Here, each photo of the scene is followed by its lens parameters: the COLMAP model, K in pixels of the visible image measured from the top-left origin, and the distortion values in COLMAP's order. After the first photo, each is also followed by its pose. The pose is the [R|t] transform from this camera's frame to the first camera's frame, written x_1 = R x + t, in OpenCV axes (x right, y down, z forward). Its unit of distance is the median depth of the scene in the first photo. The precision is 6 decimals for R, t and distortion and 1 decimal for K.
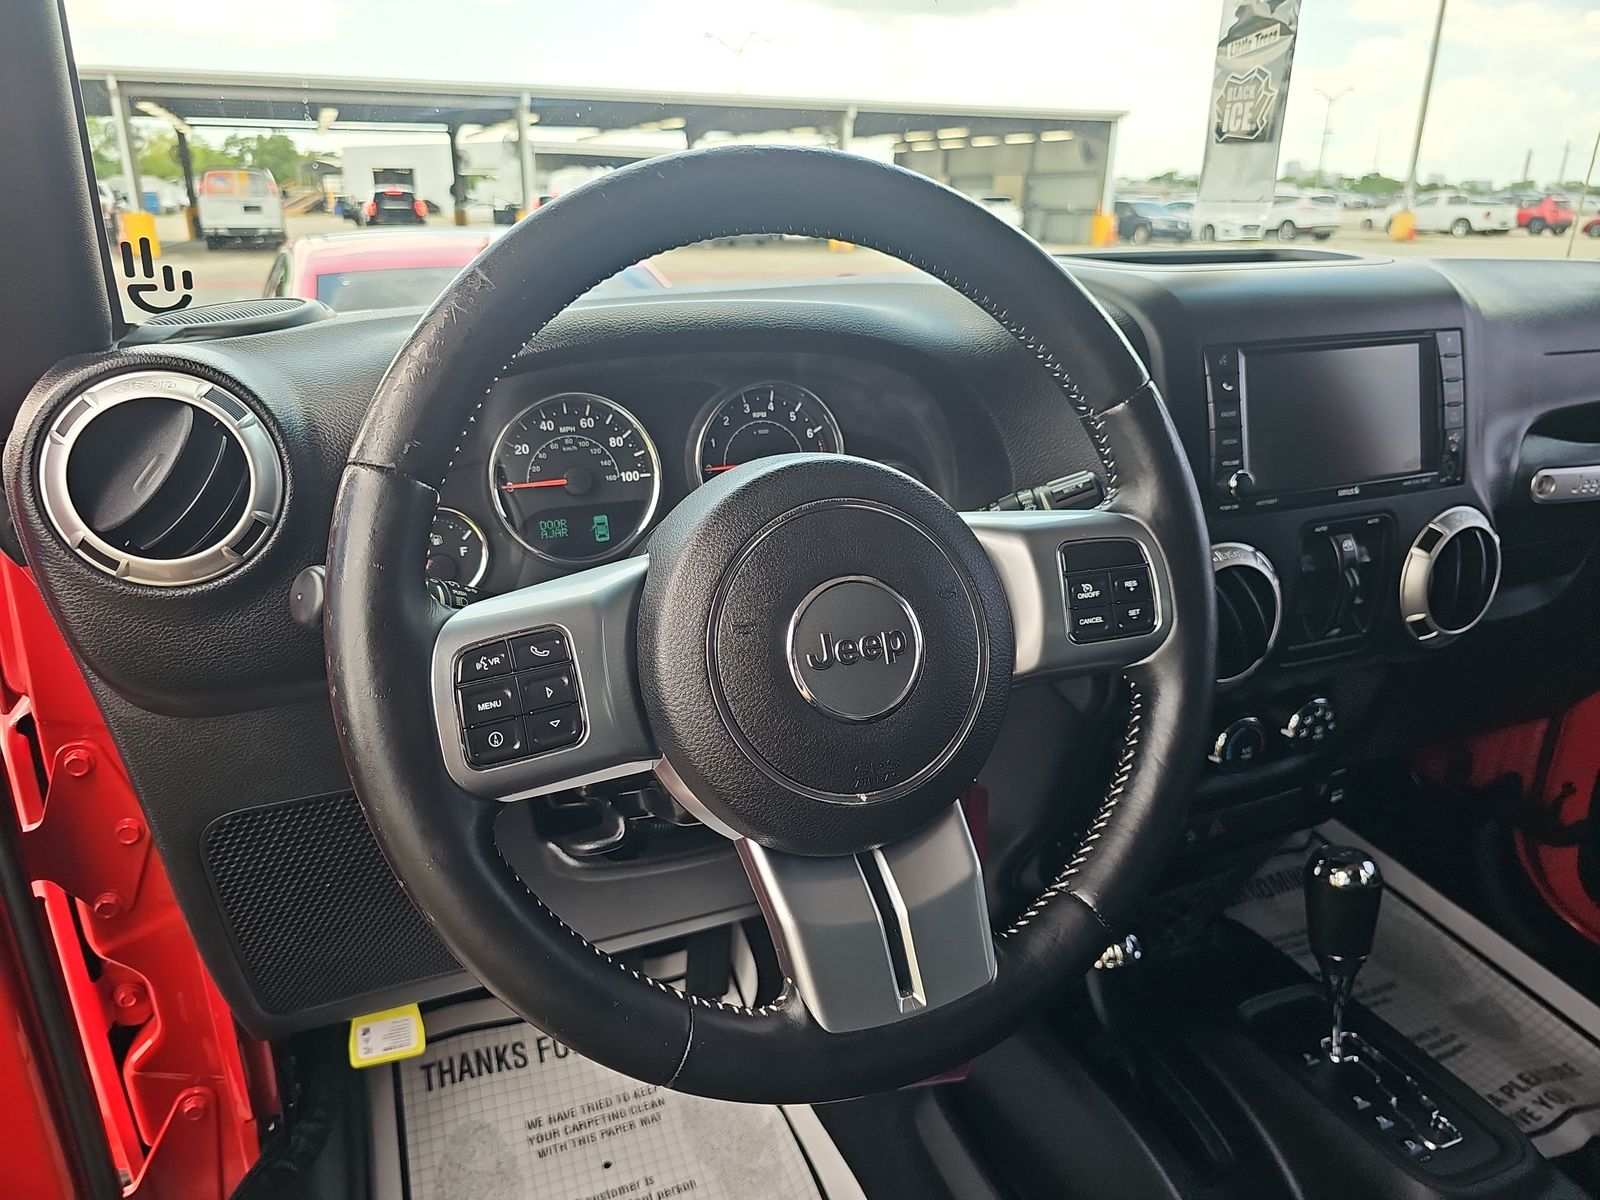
lens RADIAL K [[1094.2, 0, 765.0], [0, 1094.2, 607.8], [0, 0, 1]] dist [0.029338, -0.033174]
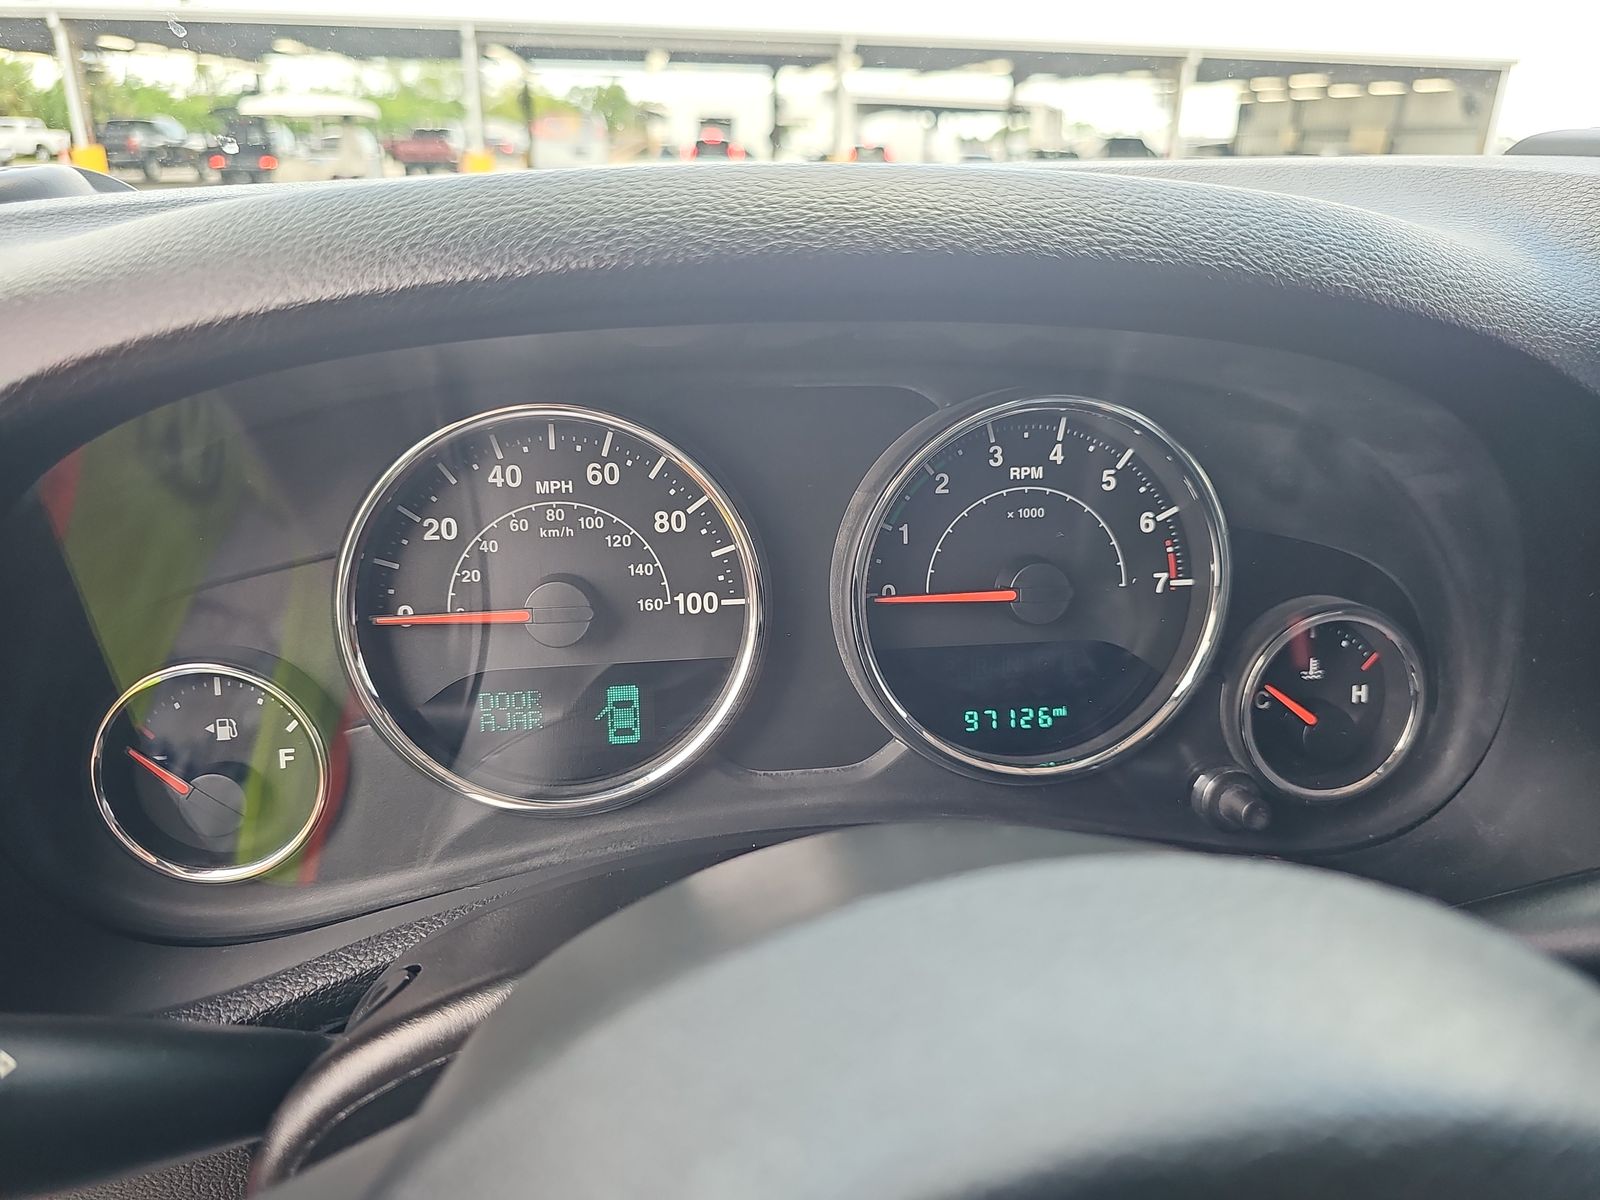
lens RADIAL K [[1094.2, 0, 808.6], [0, 1094.2, 599.5], [0, 0, 1]] dist [0.029338, -0.033174]
pose [[0.973410, 0.101990, -0.205113, 0.005196], [-0.095708, 0.994591, 0.040347, -0.127771], [0.208119, -0.019643, 0.977906, 0.530595]]
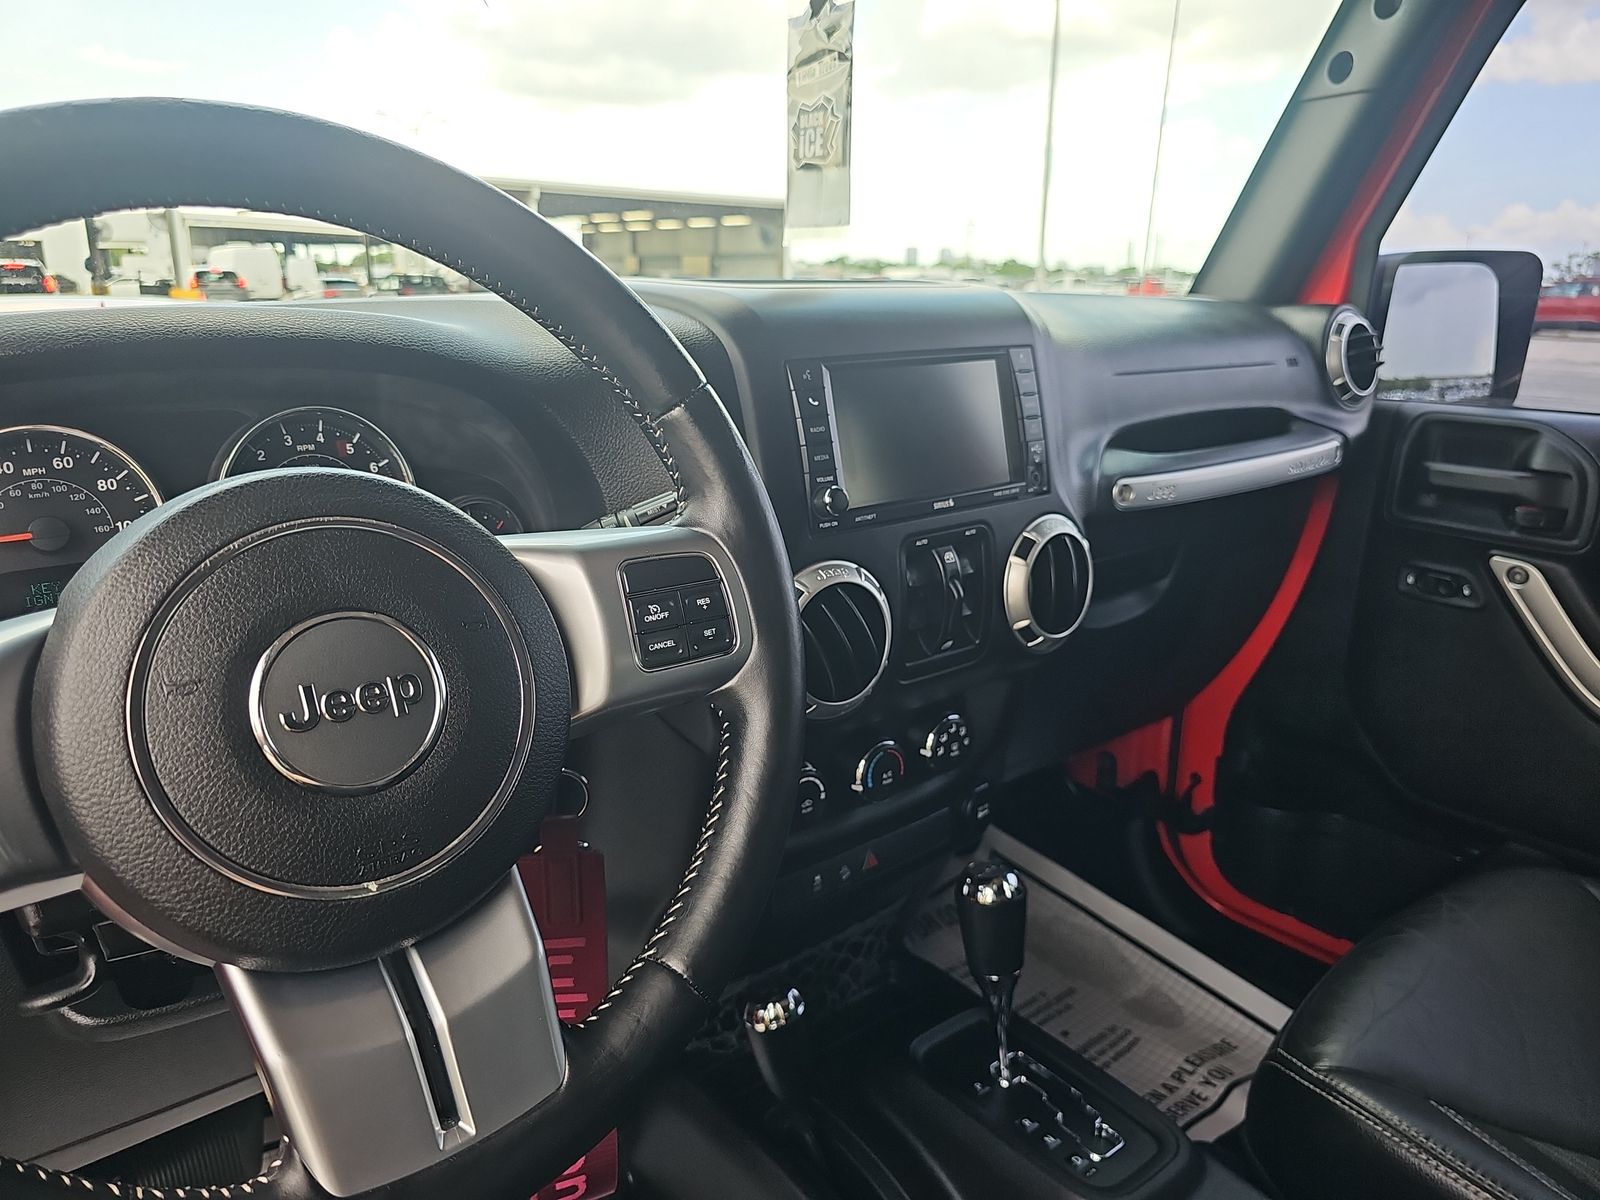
lens RADIAL K [[1094.2, 0, 788.9], [0, 1094.2, 592.7], [0, 0, 1]] dist [0.029338, -0.033174]
pose [[0.960411, -0.071889, 0.269152, 0.110494], [0.092793, 0.993512, -0.065752, 0.025291], [-0.262679, 0.088125, 0.960851, 0.078852]]
